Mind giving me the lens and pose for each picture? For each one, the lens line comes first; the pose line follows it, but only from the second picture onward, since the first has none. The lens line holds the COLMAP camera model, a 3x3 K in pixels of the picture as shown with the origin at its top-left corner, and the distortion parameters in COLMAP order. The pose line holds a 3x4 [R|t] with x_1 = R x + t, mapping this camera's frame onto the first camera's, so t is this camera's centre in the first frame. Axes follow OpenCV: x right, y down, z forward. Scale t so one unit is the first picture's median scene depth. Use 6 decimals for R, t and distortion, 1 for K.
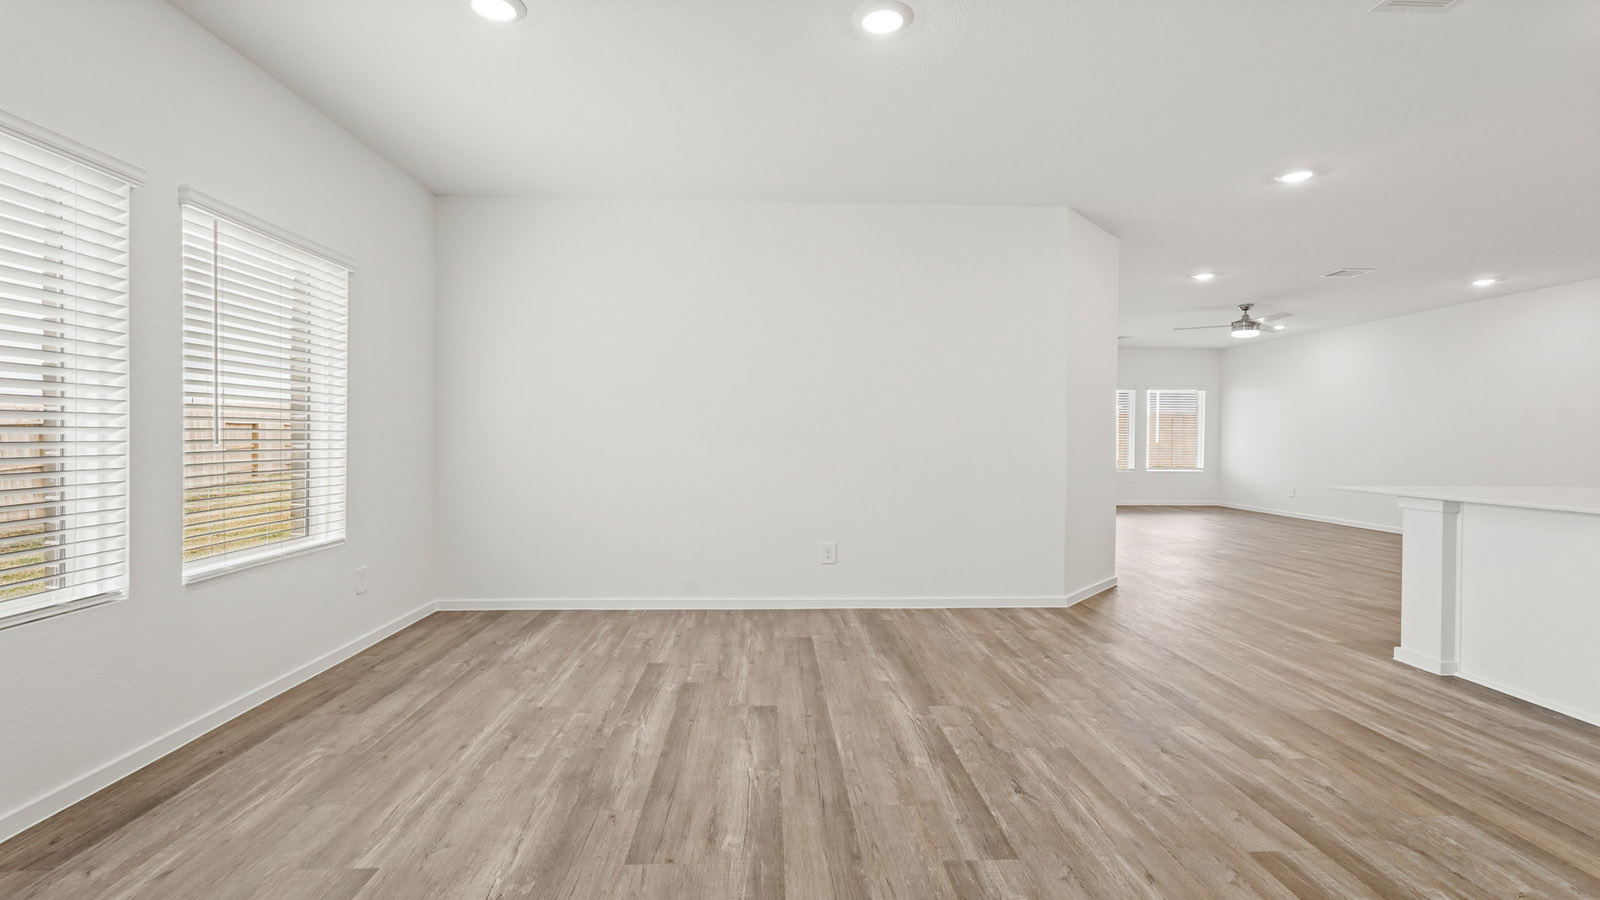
lens RADIAL K [[717.8, 0, 795.9], [0, 717.8, 444.5], [0, 0, 1]] dist [-0.002455, 0.000868]
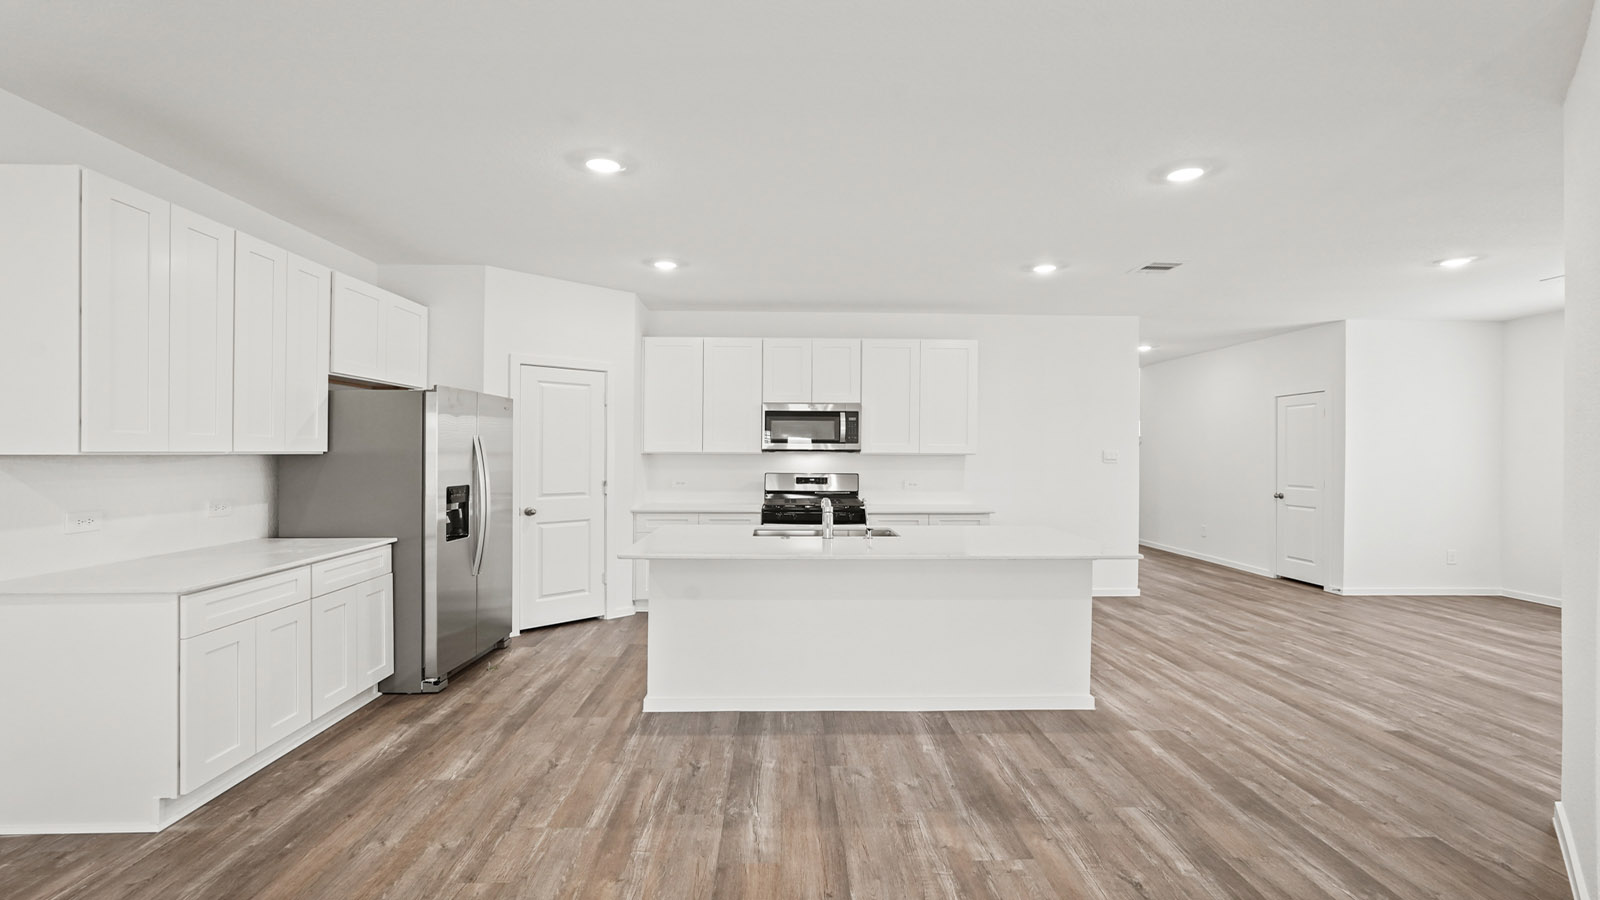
lens RADIAL K [[717.8, 0, 795.9], [0, 717.8, 444.5], [0, 0, 1]] dist [-0.002455, 0.000868]
pose [[-0.999691, -0.009797, 0.022853, 1.714558], [-0.009786, 0.999952, 0.000593, -0.107125], [-0.022857, 0.000369, -0.999739, 2.810889]]
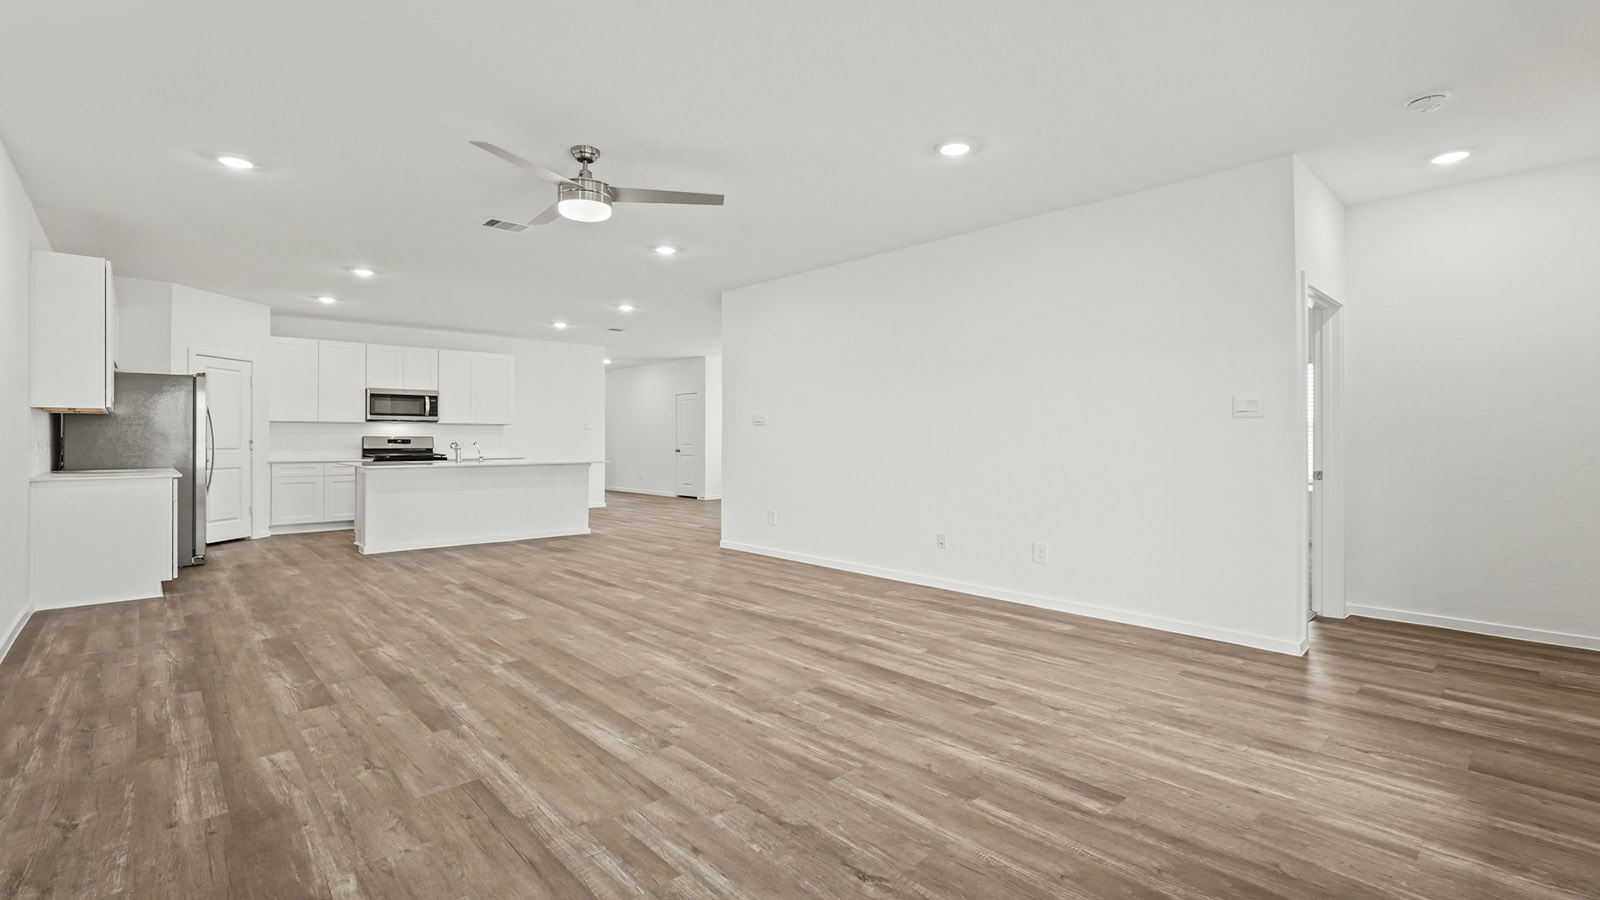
lens RADIAL K [[717.8, 0, 795.9], [0, 717.8, 444.5], [0, 0, 1]] dist [-0.002455, 0.000868]
pose [[-0.768720, -0.000256, -0.639585, 2.481517], [-0.009947, 0.999884, 0.011555, -0.030977], [0.639508, 0.015245, -0.768634, 4.386450]]
